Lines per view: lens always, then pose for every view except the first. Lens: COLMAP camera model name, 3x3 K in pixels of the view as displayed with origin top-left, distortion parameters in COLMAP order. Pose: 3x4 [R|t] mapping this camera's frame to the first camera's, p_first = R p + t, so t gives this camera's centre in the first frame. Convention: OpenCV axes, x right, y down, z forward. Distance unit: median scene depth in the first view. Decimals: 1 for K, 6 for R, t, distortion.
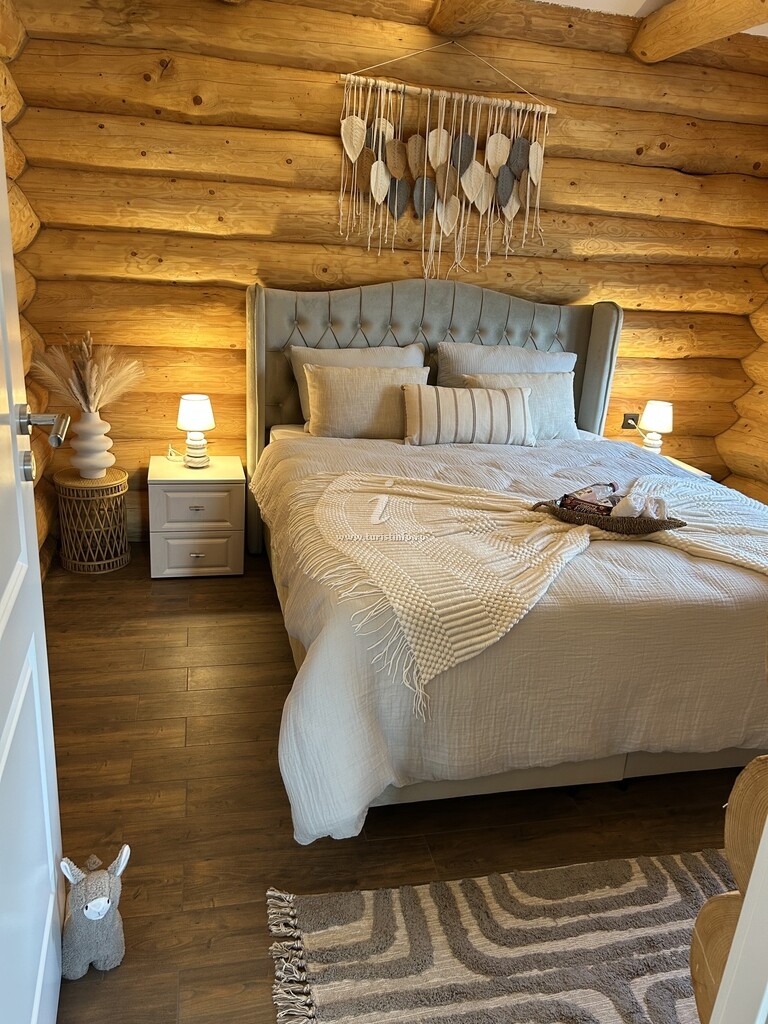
lens RADIAL K [[784.2, 0, 383.5], [0, 784.2, 512.1], [0, 0, 1]] dist [0.015563, -0.026715]
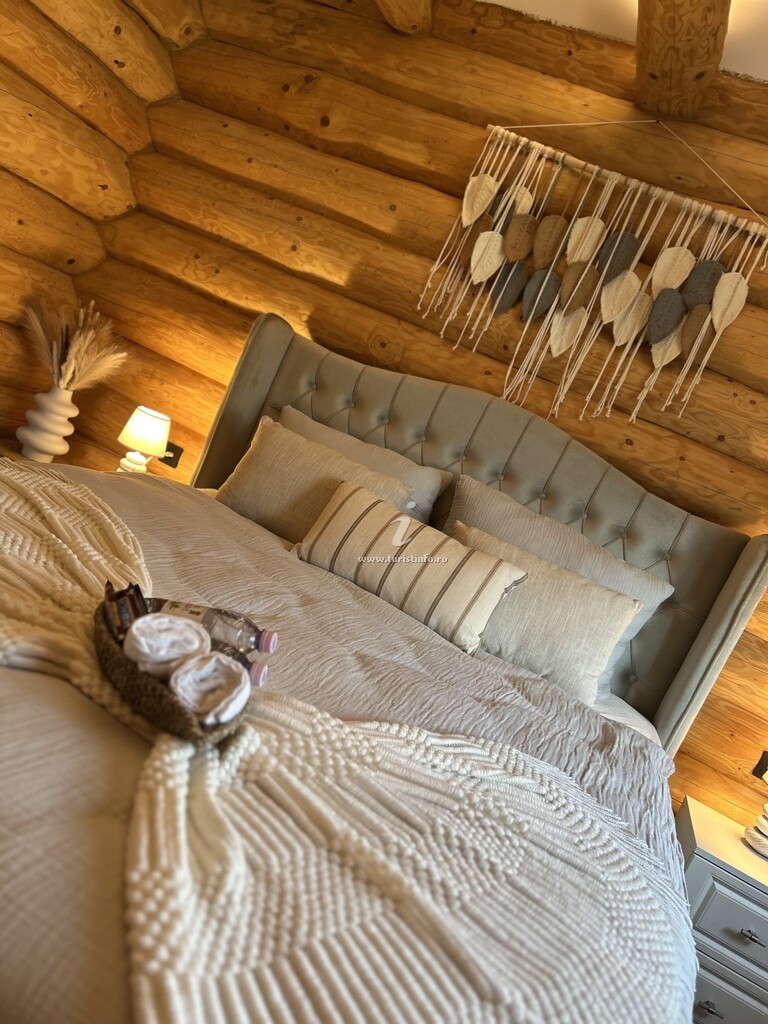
lens RADIAL K [[784.2, 0, 384.9], [0, 784.2, 512.6], [0, 0, 1]] dist [0.015563, -0.026715]
pose [[0.783475, 0.361699, -0.505312, 0.389326], [-0.506793, 0.842479, -0.182730, -0.033131], [0.359621, 0.399253, 0.843368, 0.442112]]
